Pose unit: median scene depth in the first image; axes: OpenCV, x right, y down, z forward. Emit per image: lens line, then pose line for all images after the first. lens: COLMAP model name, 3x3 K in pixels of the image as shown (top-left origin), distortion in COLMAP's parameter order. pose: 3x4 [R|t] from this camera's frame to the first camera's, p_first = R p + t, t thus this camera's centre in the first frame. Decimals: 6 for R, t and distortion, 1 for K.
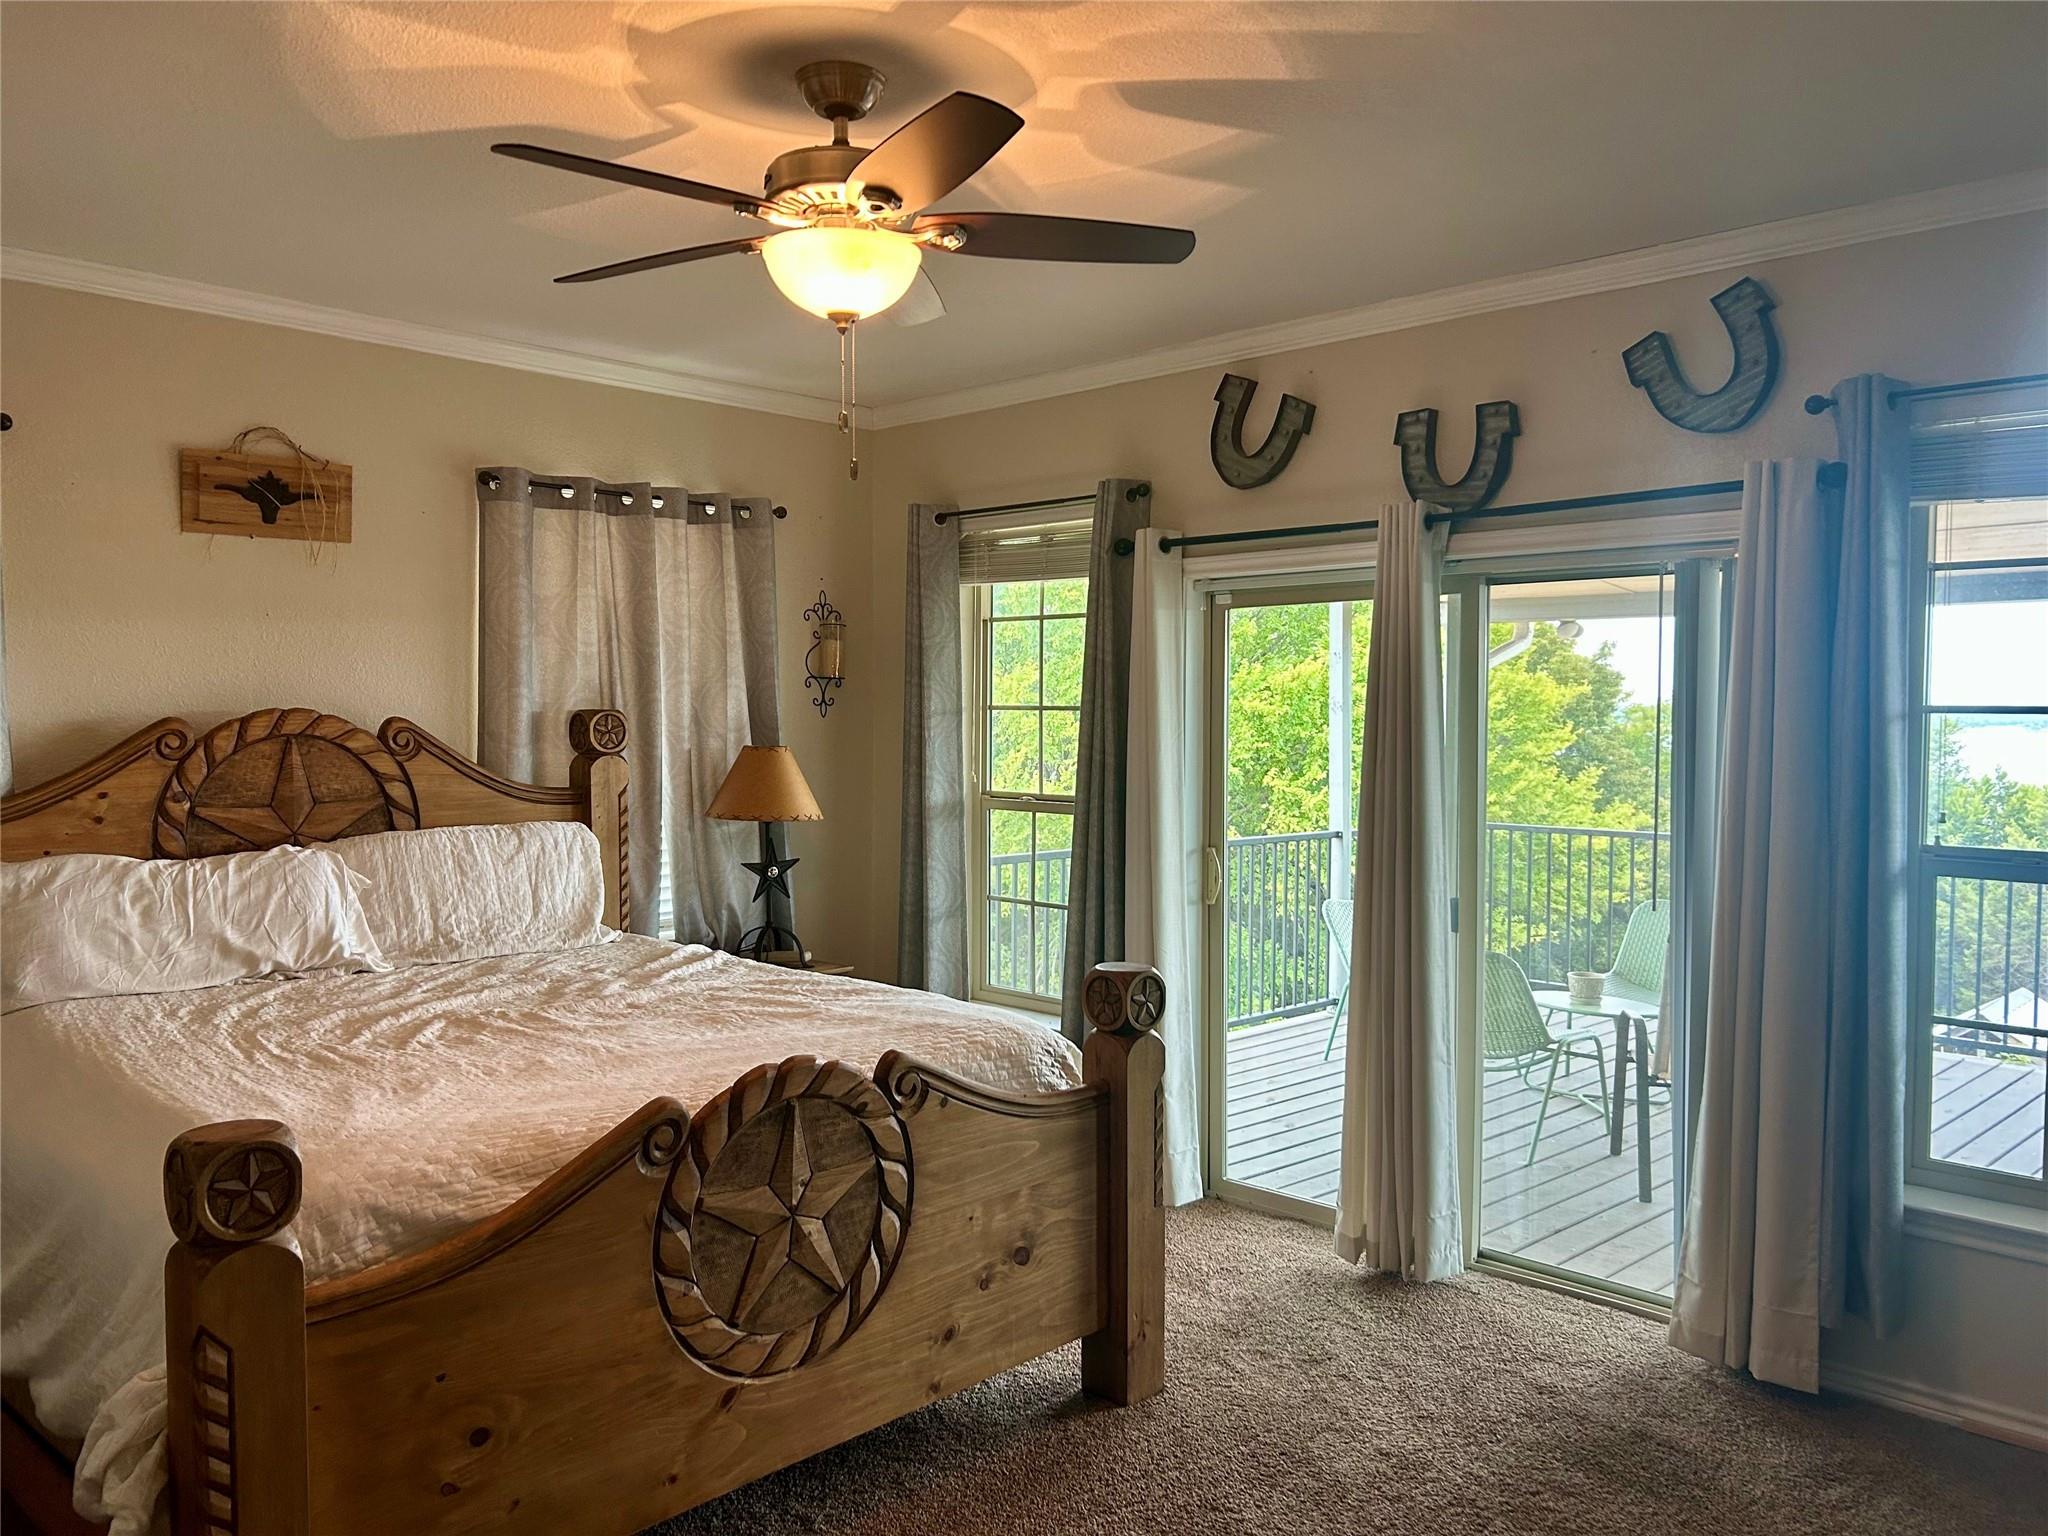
lens RADIAL K [[1566.9, 0, 1001.0], [0, 1566.9, 765.1], [0, 0, 1]] dist [0.067926, -0.081690]
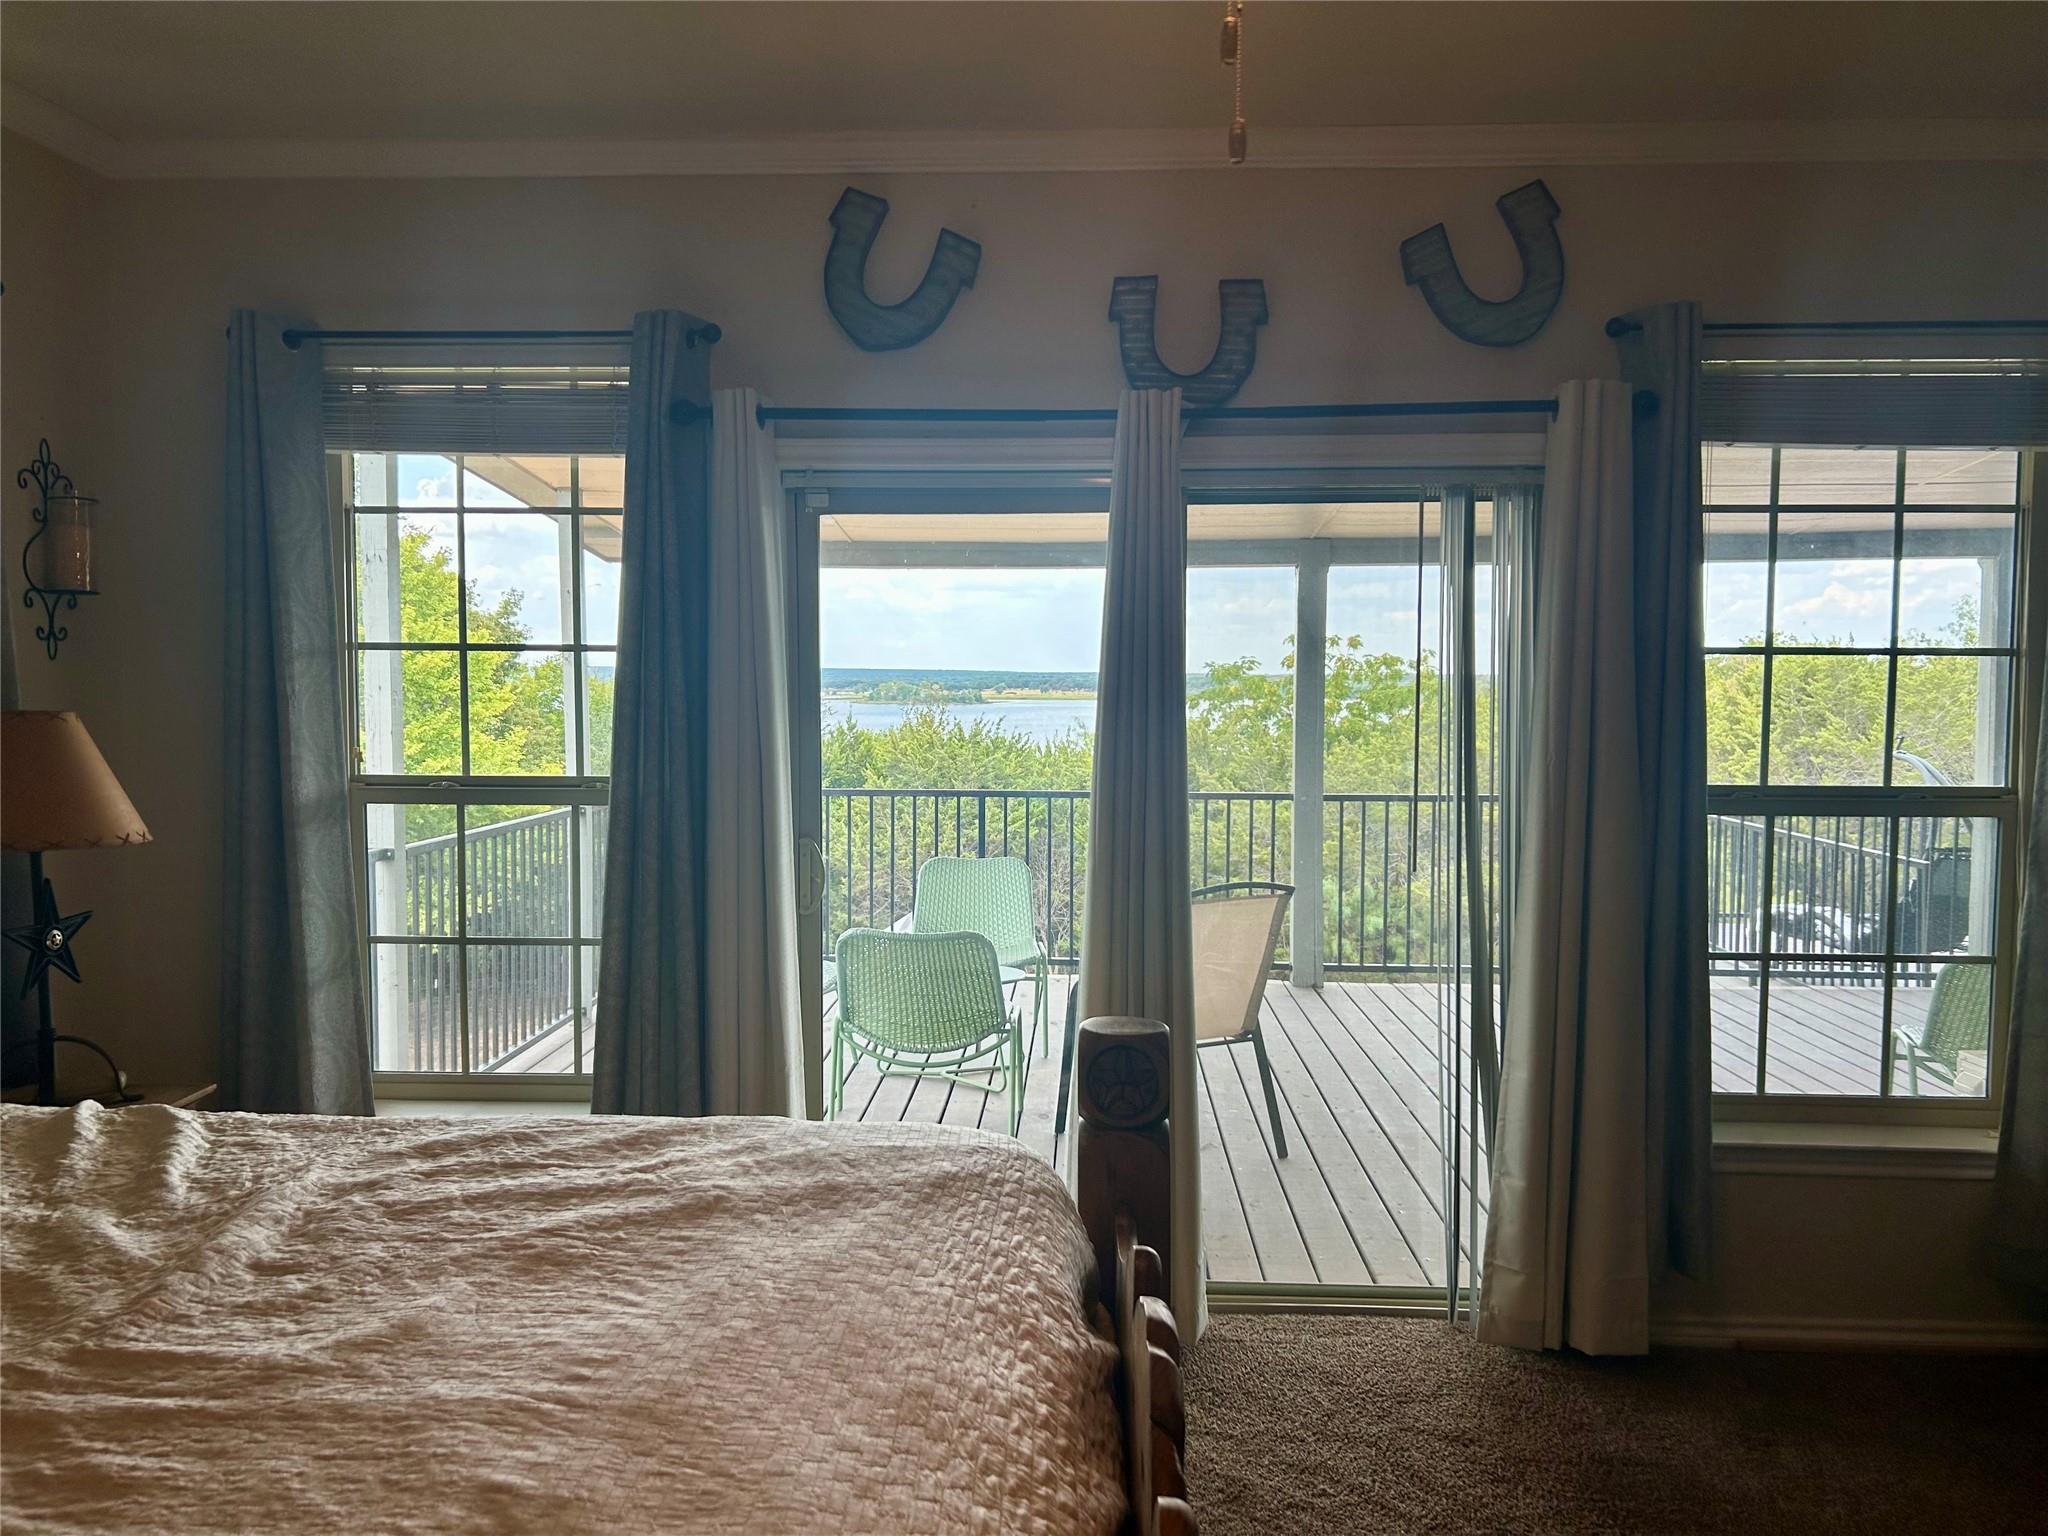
lens RADIAL K [[1566.9, 0, 1001.0], [0, 1566.9, 765.1], [0, 0, 1]] dist [0.067926, -0.081690]
pose [[0.733189, -0.040522, 0.678817, -0.341808], [0.023916, 0.999142, 0.033812, -0.004811], [-0.679604, -0.008556, 0.733529, 0.456503]]
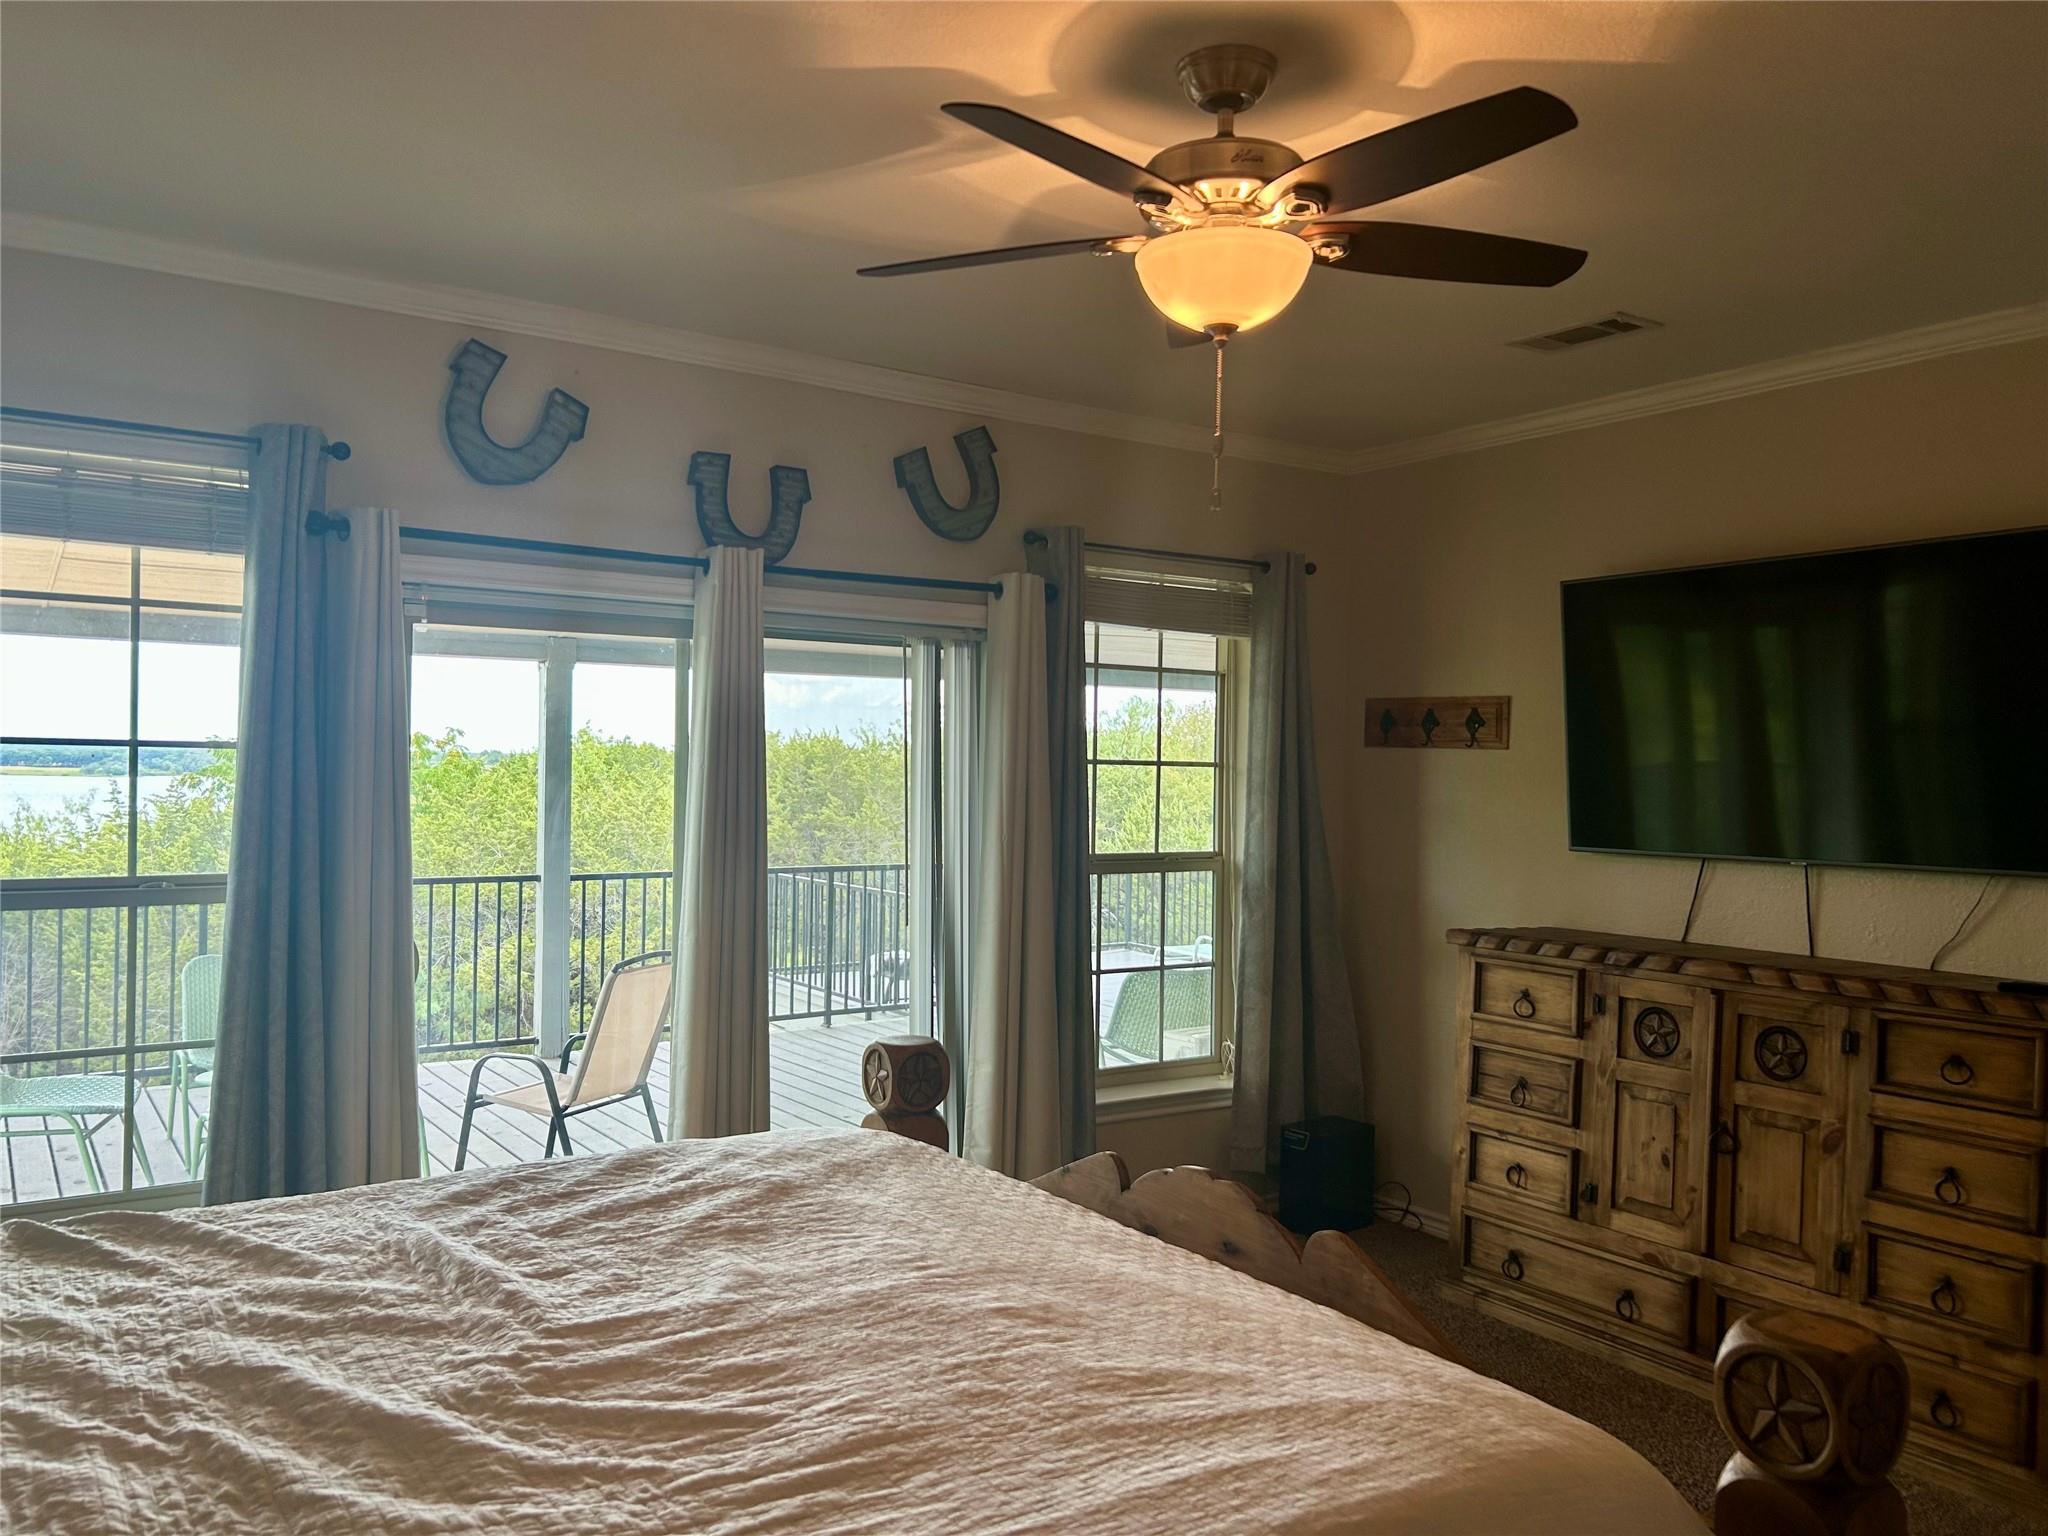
lens RADIAL K [[1560.4, 0, 1024.0], [0, 1560.4, 768.0], [0, 0, 1]] dist [0.091754, -0.096540]
pose [[0.175948, -0.003283, 0.984394, -0.670162], [0.017297, 0.999850, 0.000243, -0.024206], [-0.984248, 0.016985, 0.175978, 0.638884]]
